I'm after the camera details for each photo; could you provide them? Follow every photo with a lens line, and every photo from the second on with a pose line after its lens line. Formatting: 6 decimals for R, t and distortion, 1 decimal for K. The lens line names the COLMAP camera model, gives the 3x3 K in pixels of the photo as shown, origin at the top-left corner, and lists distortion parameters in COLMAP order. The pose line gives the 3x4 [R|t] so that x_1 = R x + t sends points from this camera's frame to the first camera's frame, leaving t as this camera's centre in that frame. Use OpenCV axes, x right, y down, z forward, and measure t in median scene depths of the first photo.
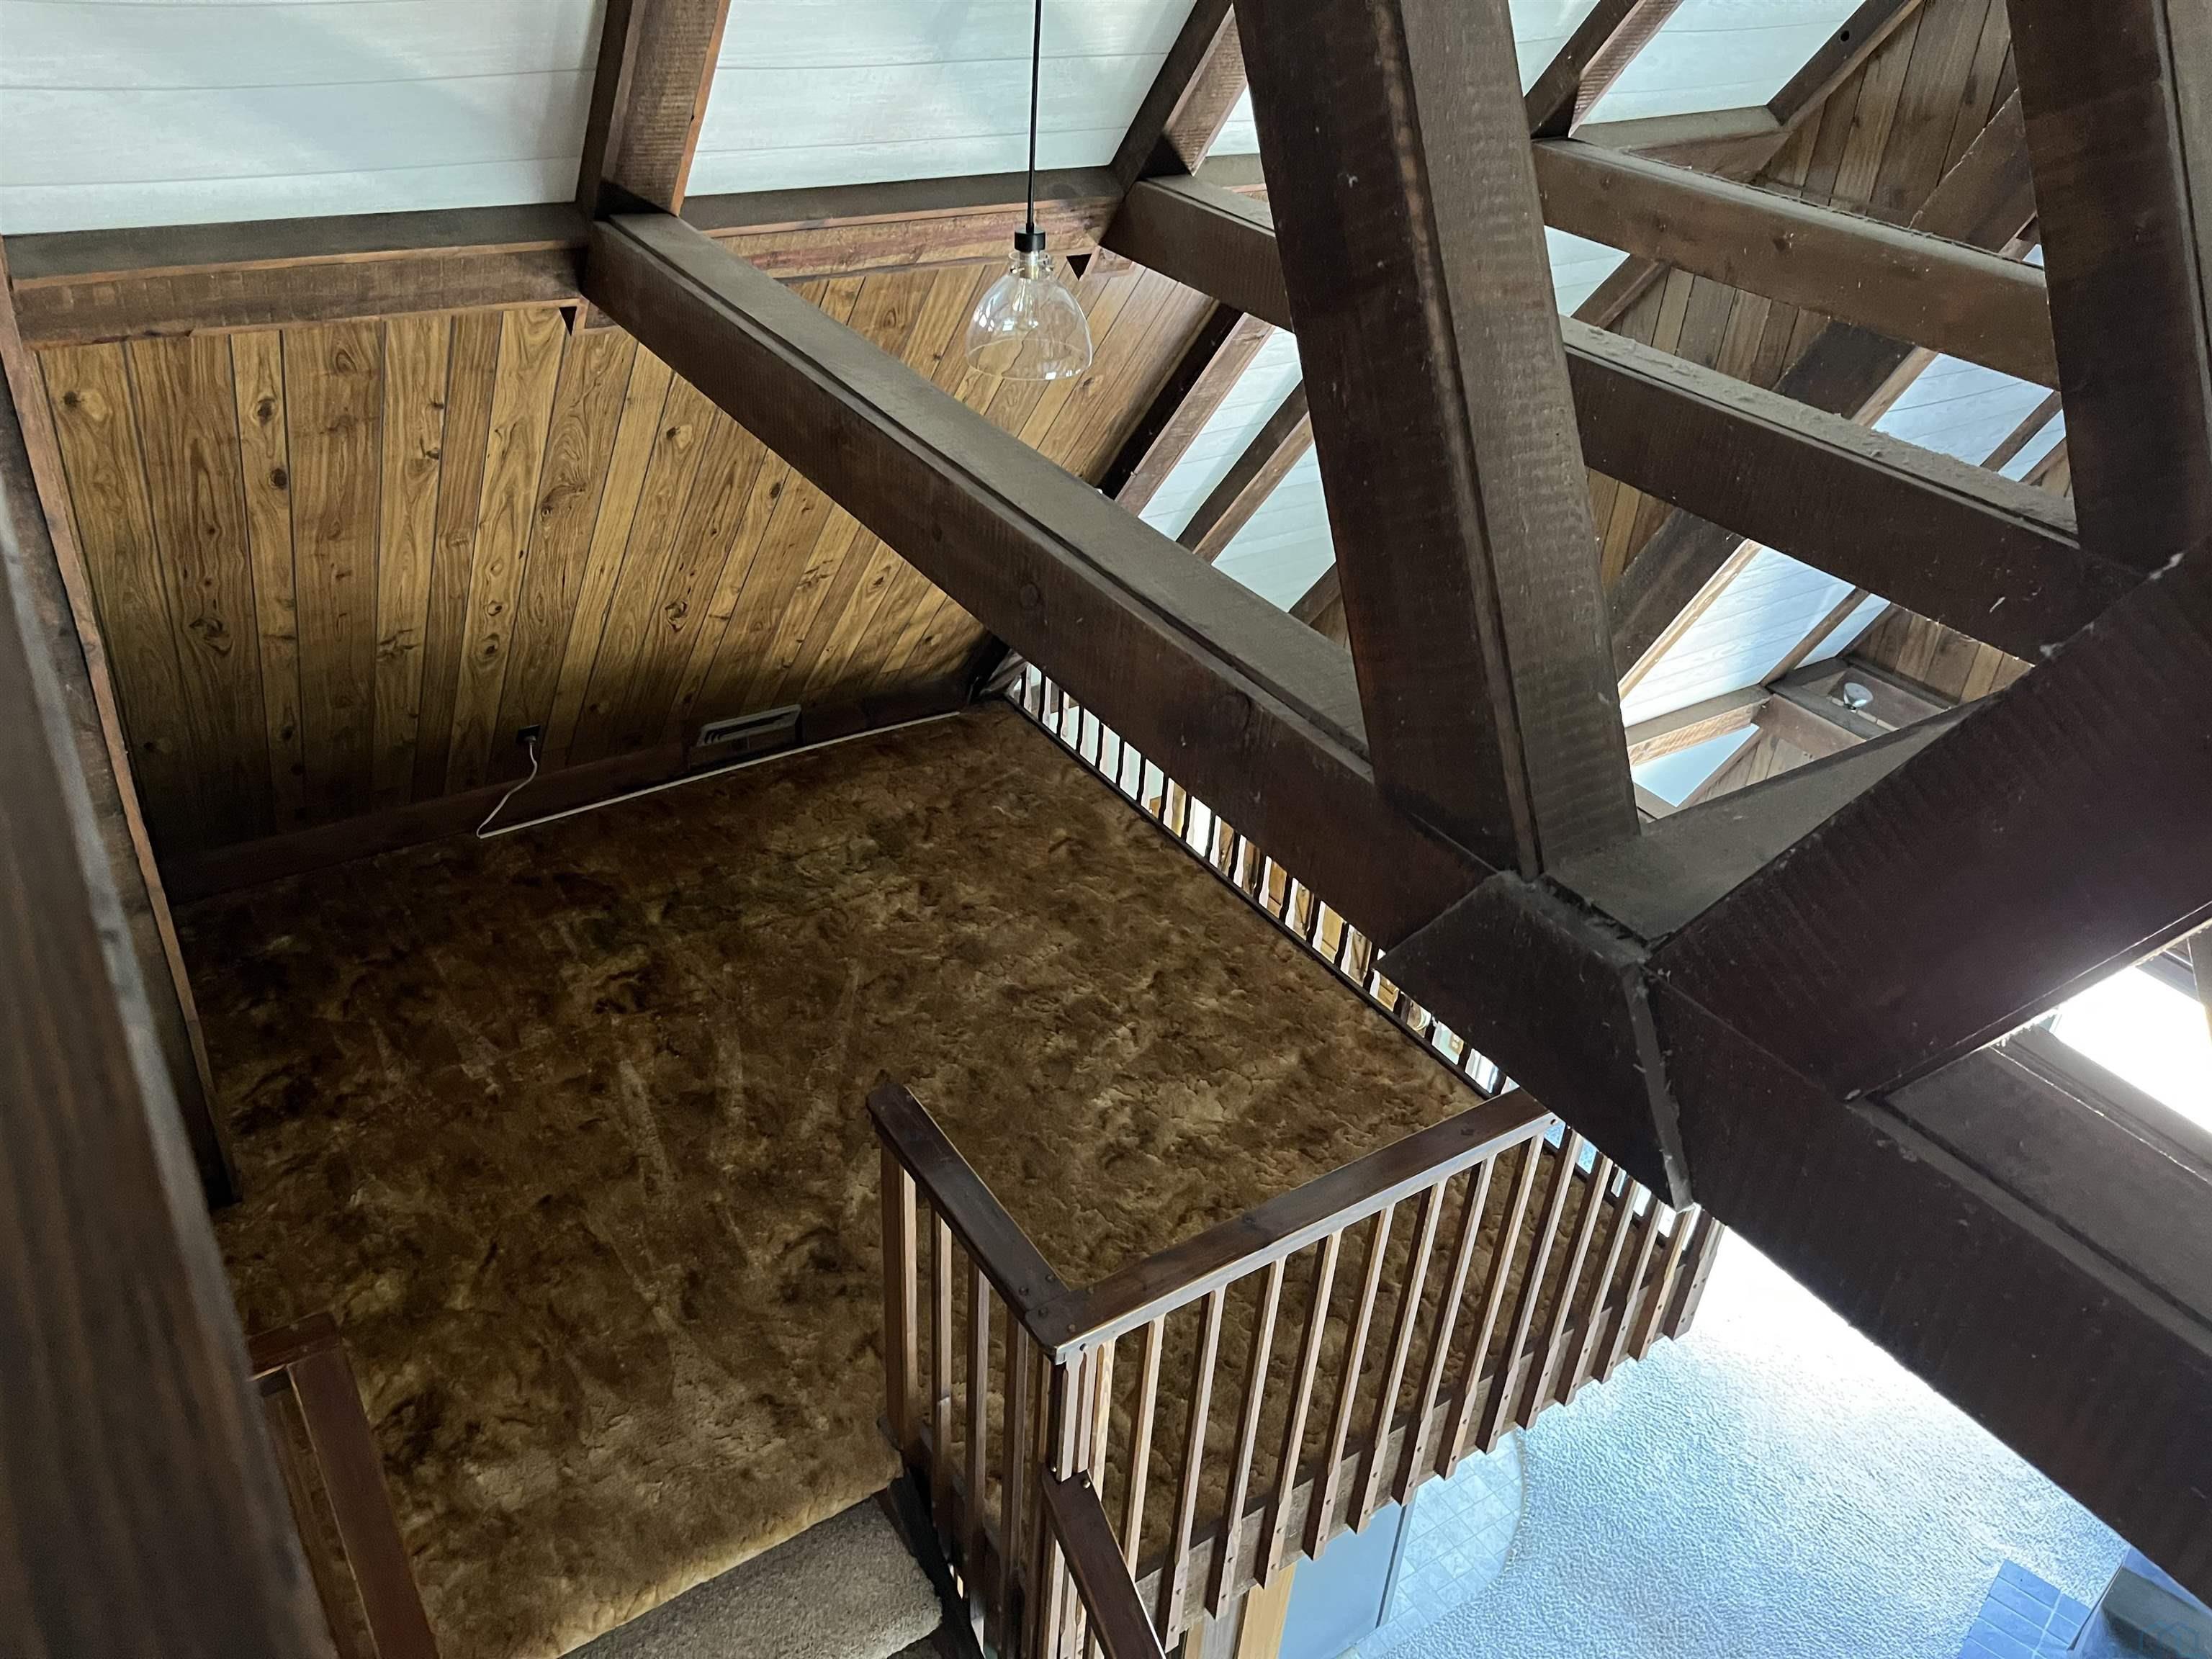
lens RADIAL K [[1659.0, 0, 1106.0], [0, 1659.0, 829.5], [0, 0, 1]] dist [0.045472, -0.069528]
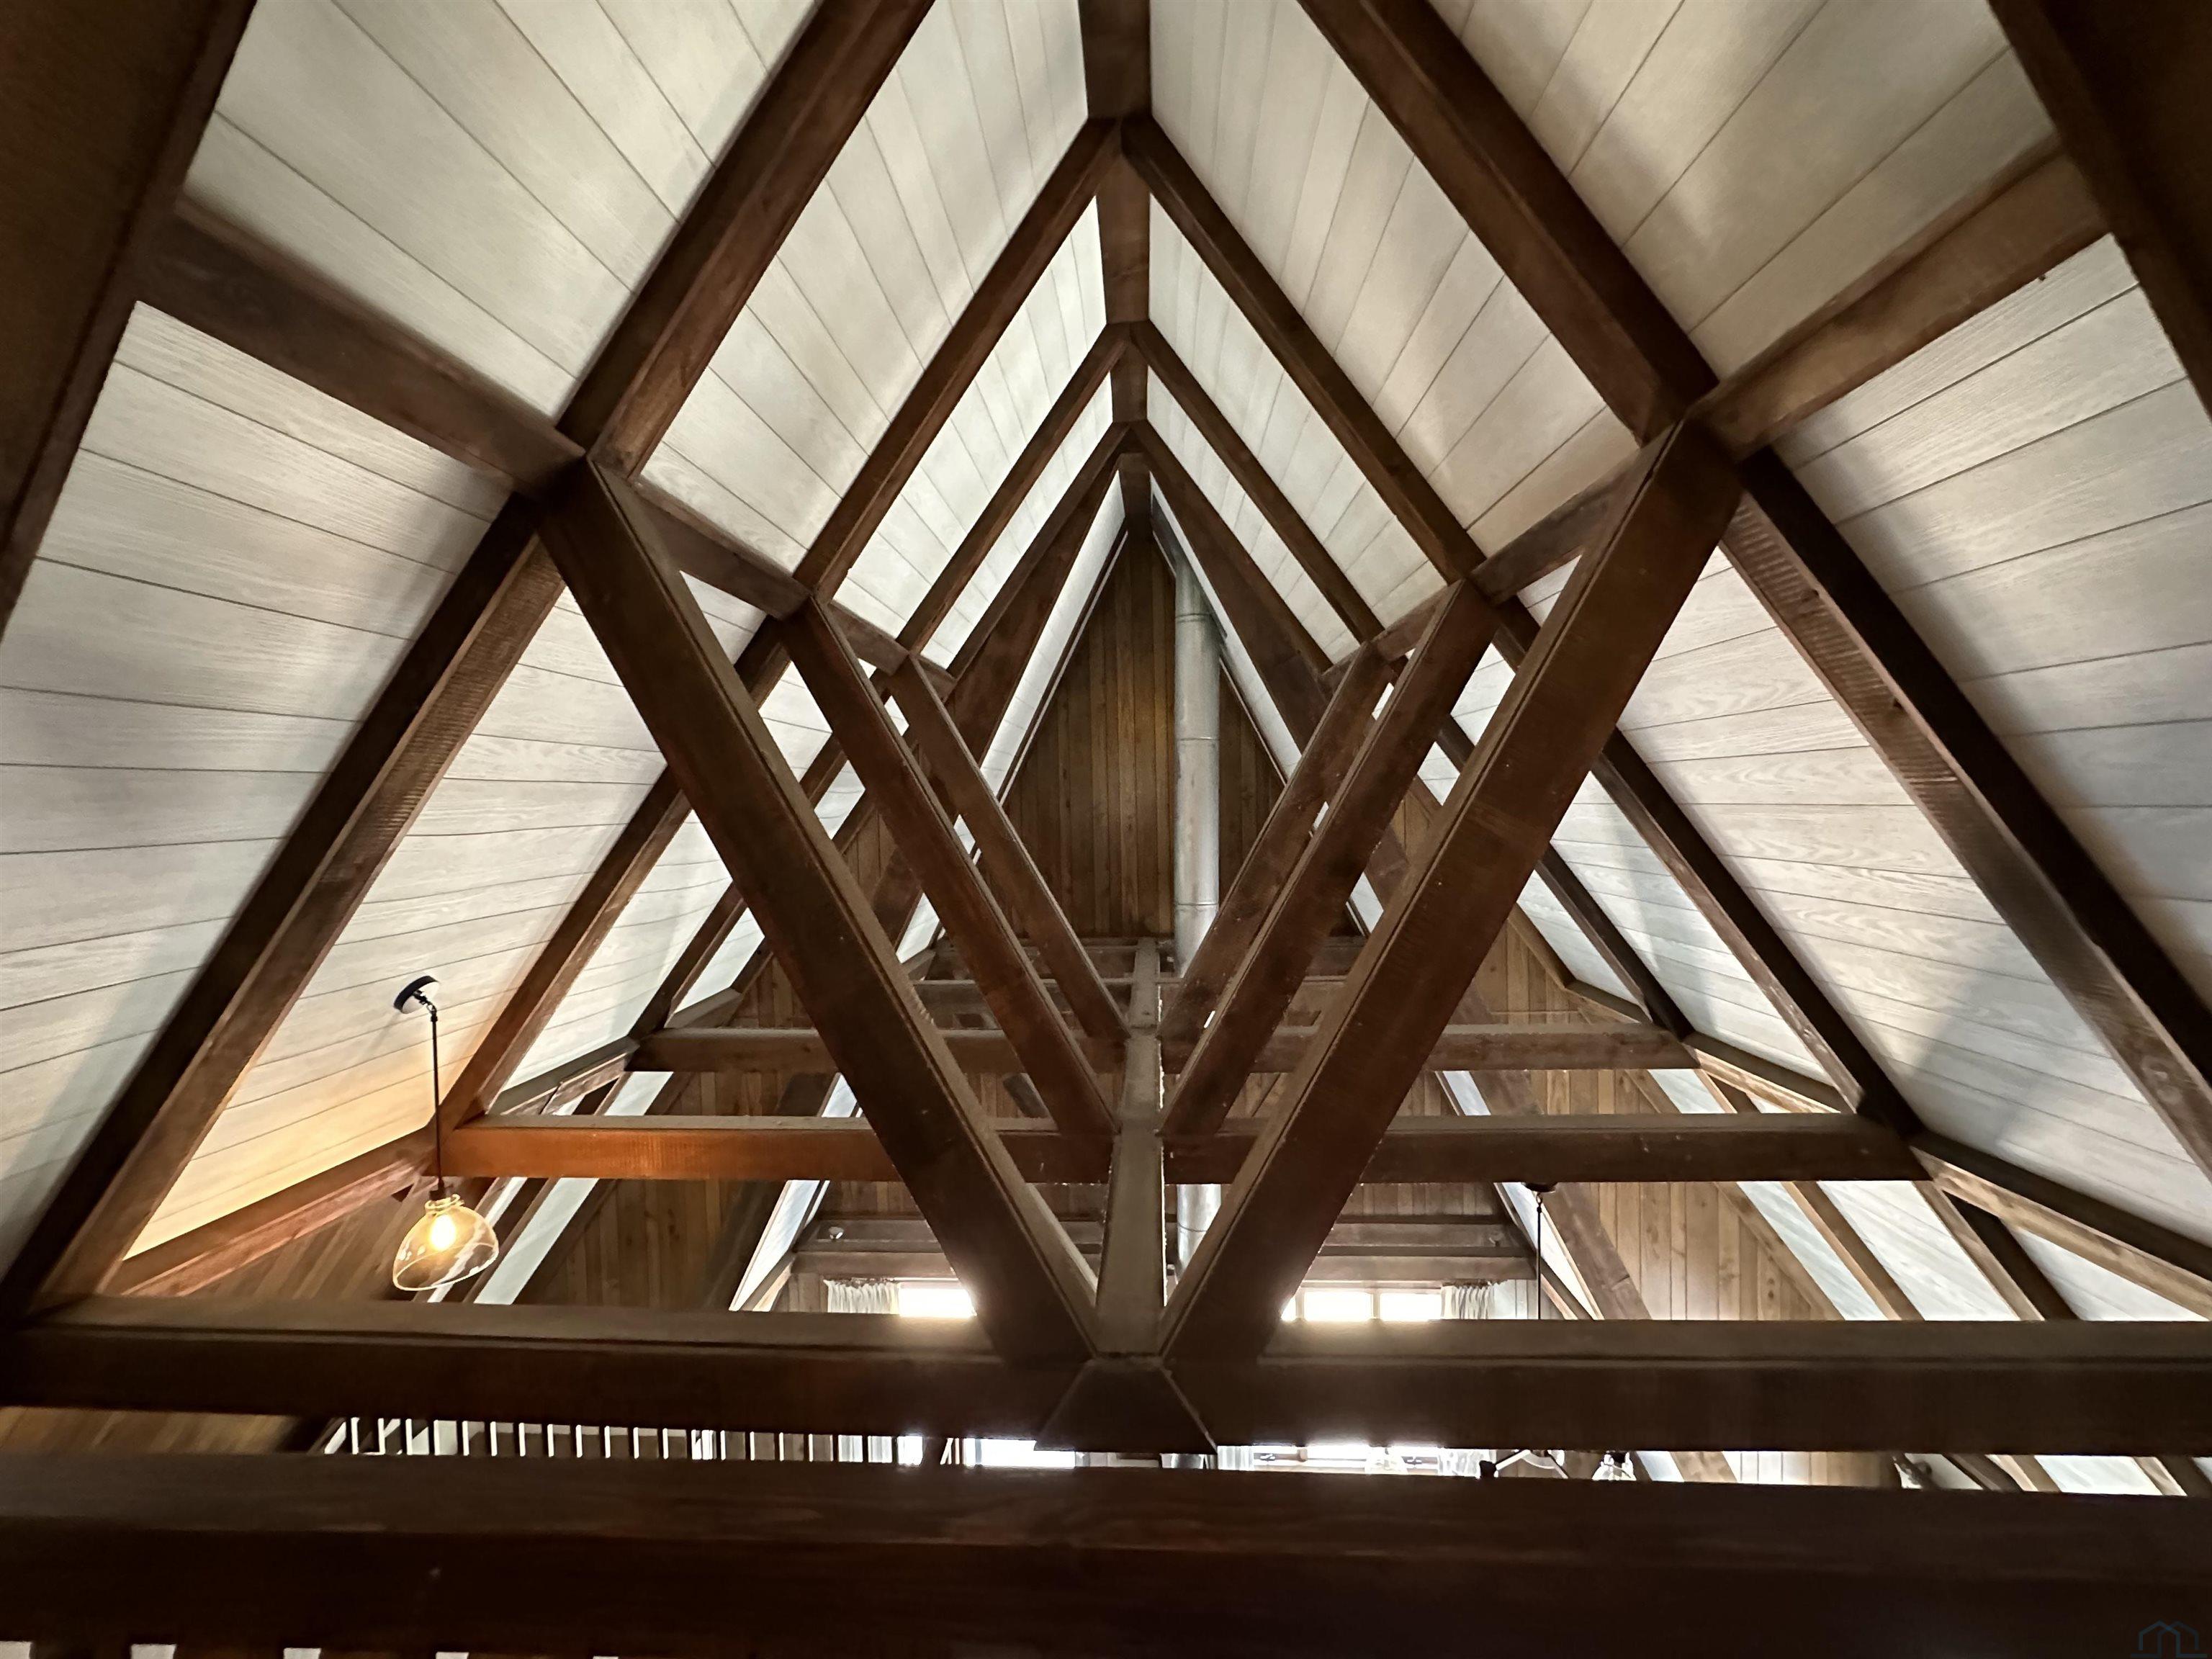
lens RADIAL K [[878.6, 0, 1106.0], [0, 878.6, 829.5], [0, 0, 1]] dist [-0.003247, 0.000392]
pose [[0.587252, -0.091295, 0.804239, -0.270172], [0.481328, 0.838230, -0.256309, -0.110670], [-0.650737, 0.537621, 0.536195, -0.027532]]
